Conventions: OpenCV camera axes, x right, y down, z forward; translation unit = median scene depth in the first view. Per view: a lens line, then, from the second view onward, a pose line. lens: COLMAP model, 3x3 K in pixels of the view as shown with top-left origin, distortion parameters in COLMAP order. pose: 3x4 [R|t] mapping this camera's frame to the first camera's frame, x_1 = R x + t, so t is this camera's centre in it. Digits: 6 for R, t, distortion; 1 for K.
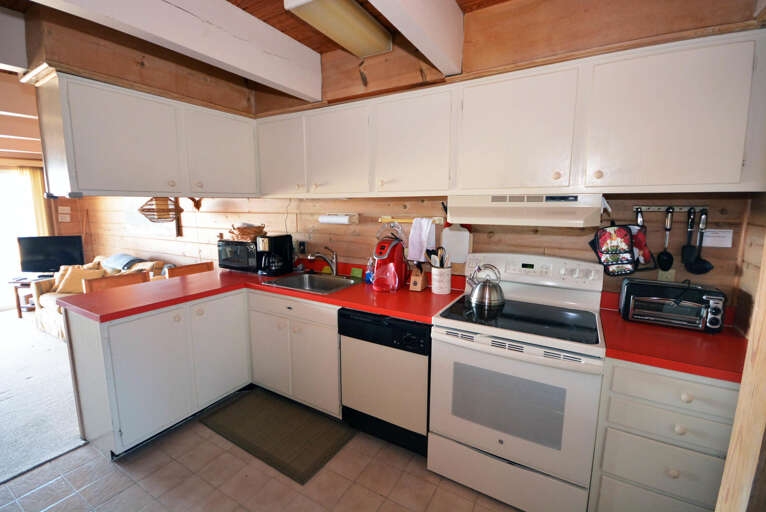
lens RADIAL K [[337.4, 0, 380.9], [0, 337.4, 252.1], [0, 0, 1]] dist [-0.014402, -0.002910]
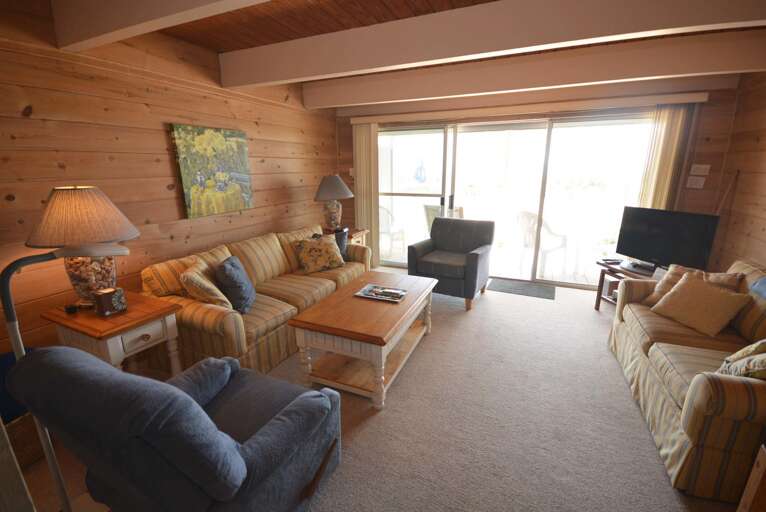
lens RADIAL K [[337.4, 0, 377.3], [0, 337.4, 255.4], [0, 0, 1]] dist [-0.014402, -0.002910]
pose [[0.098080, 0.258226, -0.961093, -0.428123], [-0.134825, 0.960293, 0.244252, -0.048231], [0.986003, 0.105623, 0.129001, 0.385416]]
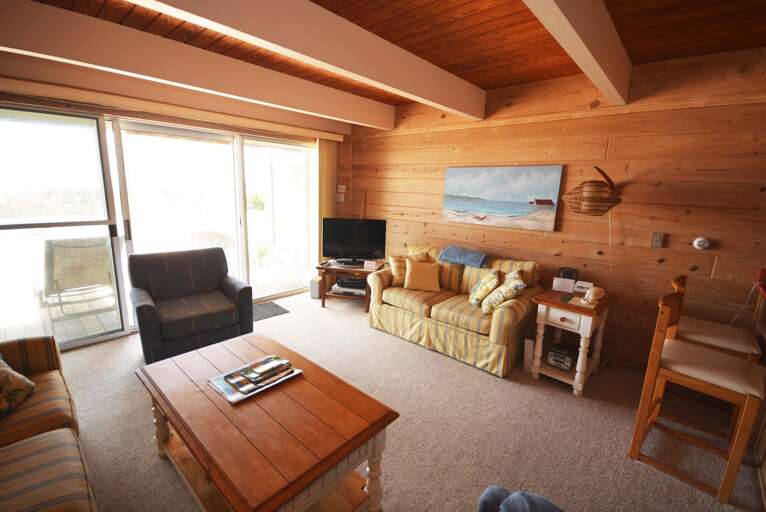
lens RADIAL K [[337.4, 0, 379.9], [0, 337.4, 256.8], [0, 0, 1]] dist [-0.014402, -0.002910]
pose [[0.979658, 0.080482, -0.183831, -0.801688], [-0.070533, 0.995701, 0.060045, -0.005944], [0.187873, -0.045857, 0.981122, 0.130340]]
